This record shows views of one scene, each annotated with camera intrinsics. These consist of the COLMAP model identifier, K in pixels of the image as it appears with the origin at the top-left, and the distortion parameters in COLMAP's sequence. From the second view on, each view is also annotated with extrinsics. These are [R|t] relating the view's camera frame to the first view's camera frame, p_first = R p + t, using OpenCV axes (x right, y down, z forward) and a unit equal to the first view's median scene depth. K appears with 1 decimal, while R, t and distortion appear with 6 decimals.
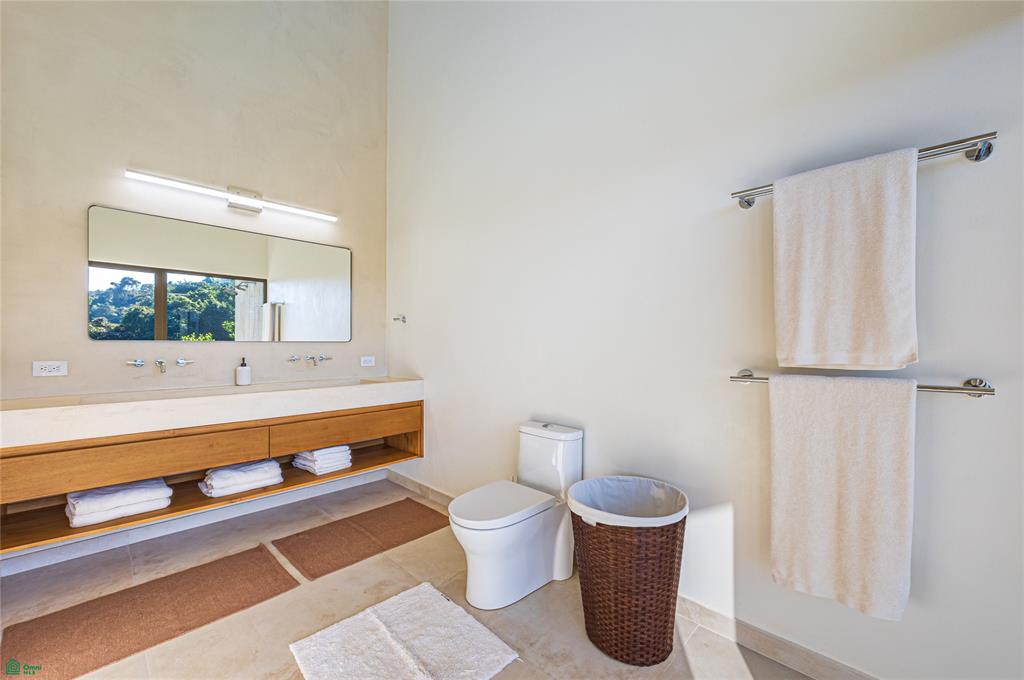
lens RADIAL K [[419.5, 0, 520.5], [0, 419.5, 339.0], [0, 0, 1]] dist [0.002454, 0.000233]
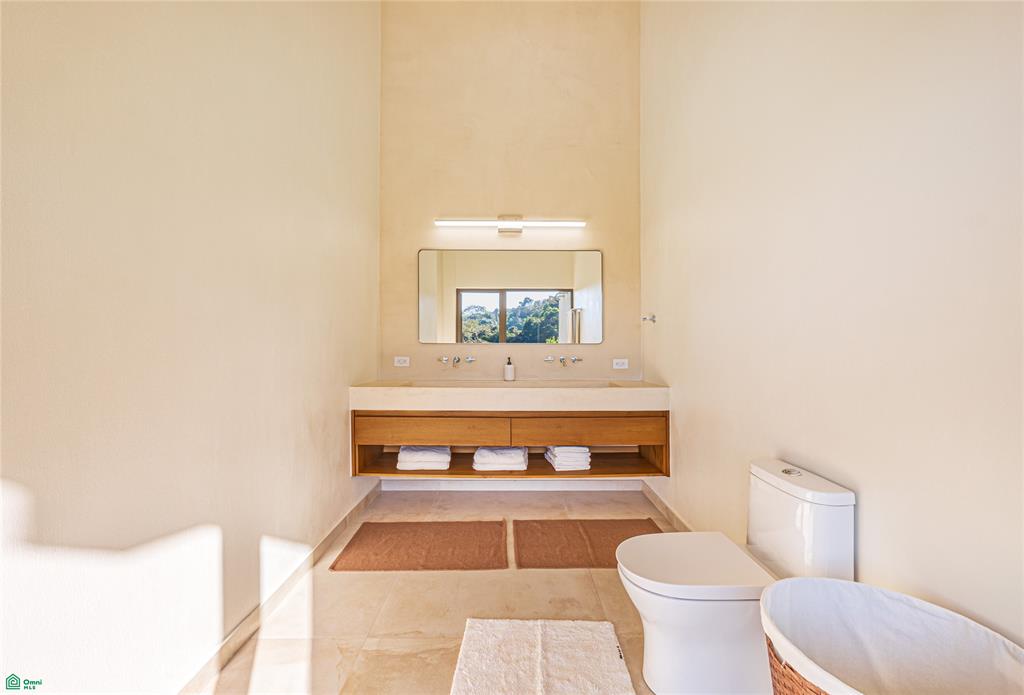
lens RADIAL K [[416.2, 0, 511.9], [0, 416.2, 339.3], [0, 0, 1]] dist [-0.002446, -0.000006]
pose [[0.685418, -0.008564, -0.728099, 0.199027], [0.006362, 0.999963, -0.005772, 0.000545], [0.728122, -0.000675, 0.685448, 0.201421]]
